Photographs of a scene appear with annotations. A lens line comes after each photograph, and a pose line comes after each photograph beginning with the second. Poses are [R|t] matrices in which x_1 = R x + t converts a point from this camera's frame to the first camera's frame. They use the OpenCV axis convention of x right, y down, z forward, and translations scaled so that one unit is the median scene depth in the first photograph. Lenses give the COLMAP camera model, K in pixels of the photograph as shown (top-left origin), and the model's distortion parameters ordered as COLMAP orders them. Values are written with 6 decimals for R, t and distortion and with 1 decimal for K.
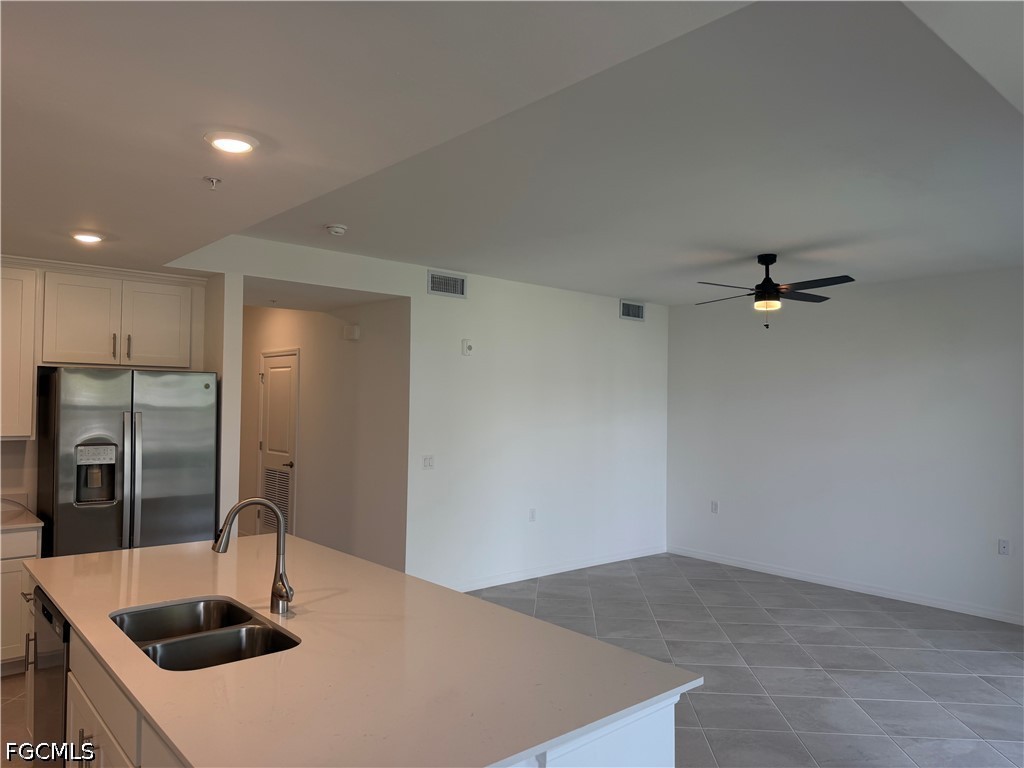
lens RADIAL K [[718.9, 0, 512.0], [0, 718.9, 384.0], [0, 0, 1]] dist [0.044681, -0.073615]
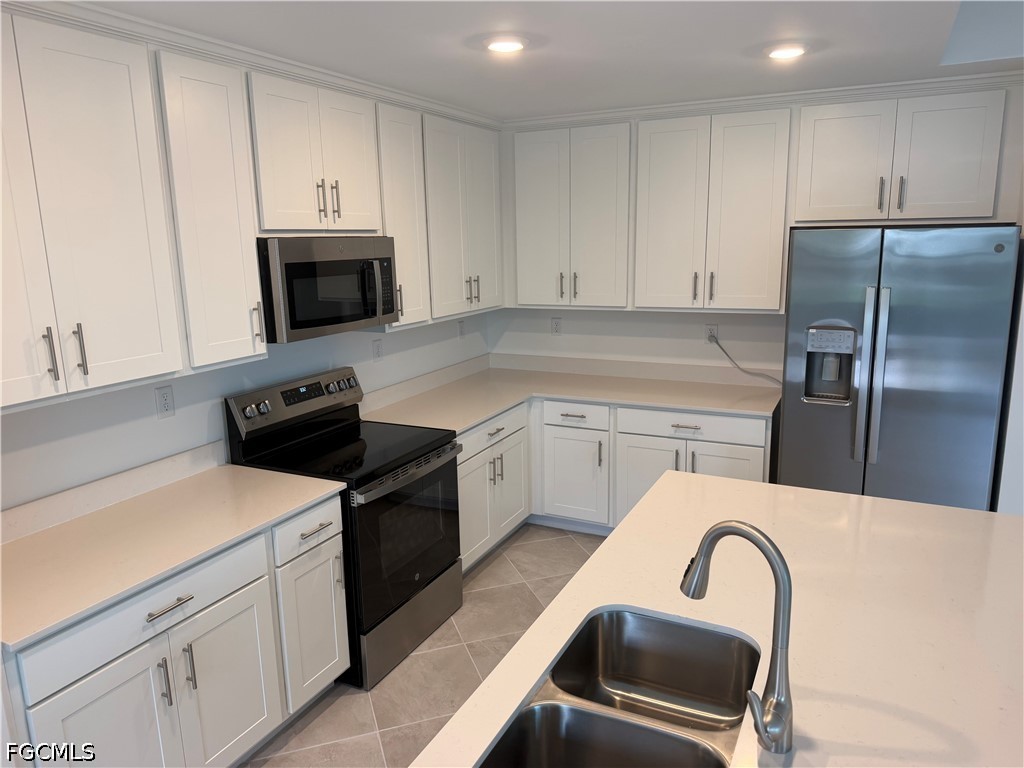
lens RADIAL K [[710.0, 0, 512.0], [0, 710.0, 384.0], [0, 0, 1]] dist [0.092591, -0.203114]
pose [[0.377356, 0.168343, -0.910639, 0.015079], [0.049298, 0.978293, 0.201278, -0.030713], [0.924755, -0.120846, 0.360865, 0.389122]]
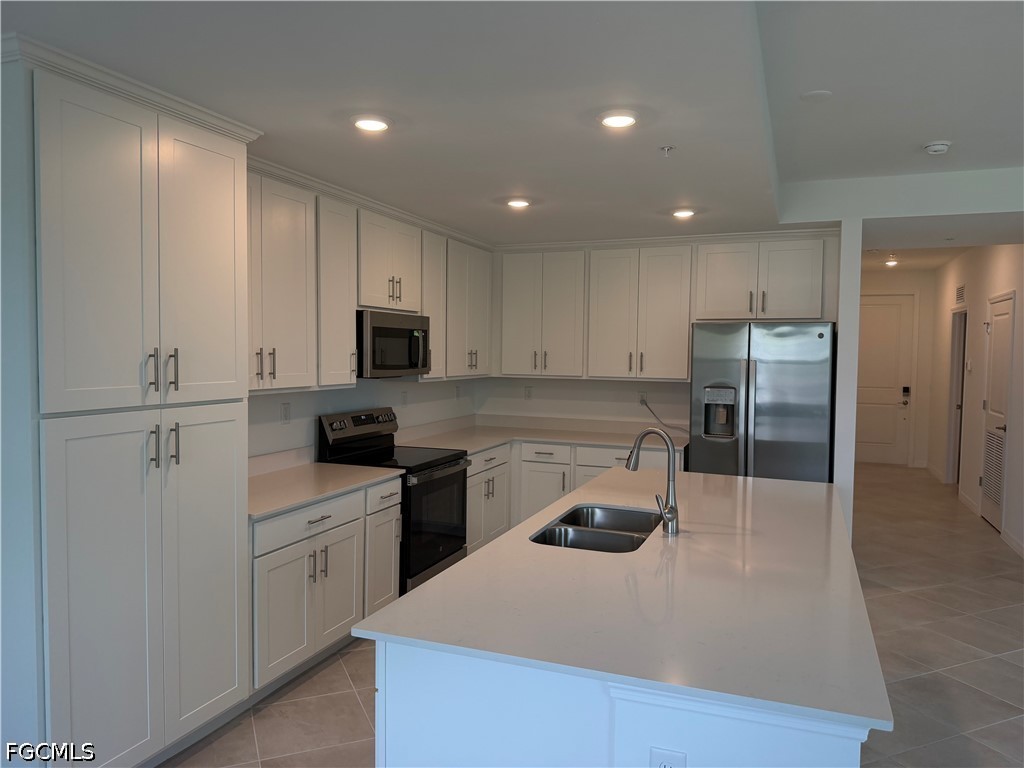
lens RADIAL K [[718.9, 0, 512.0], [0, 718.9, 384.0], [0, 0, 1]] dist [0.044681, -0.073615]
pose [[0.454414, 0.033569, -0.890158, 0.316777], [0.016193, 0.998813, 0.045933, 0.018577], [0.890644, -0.035287, 0.453331, 0.165528]]
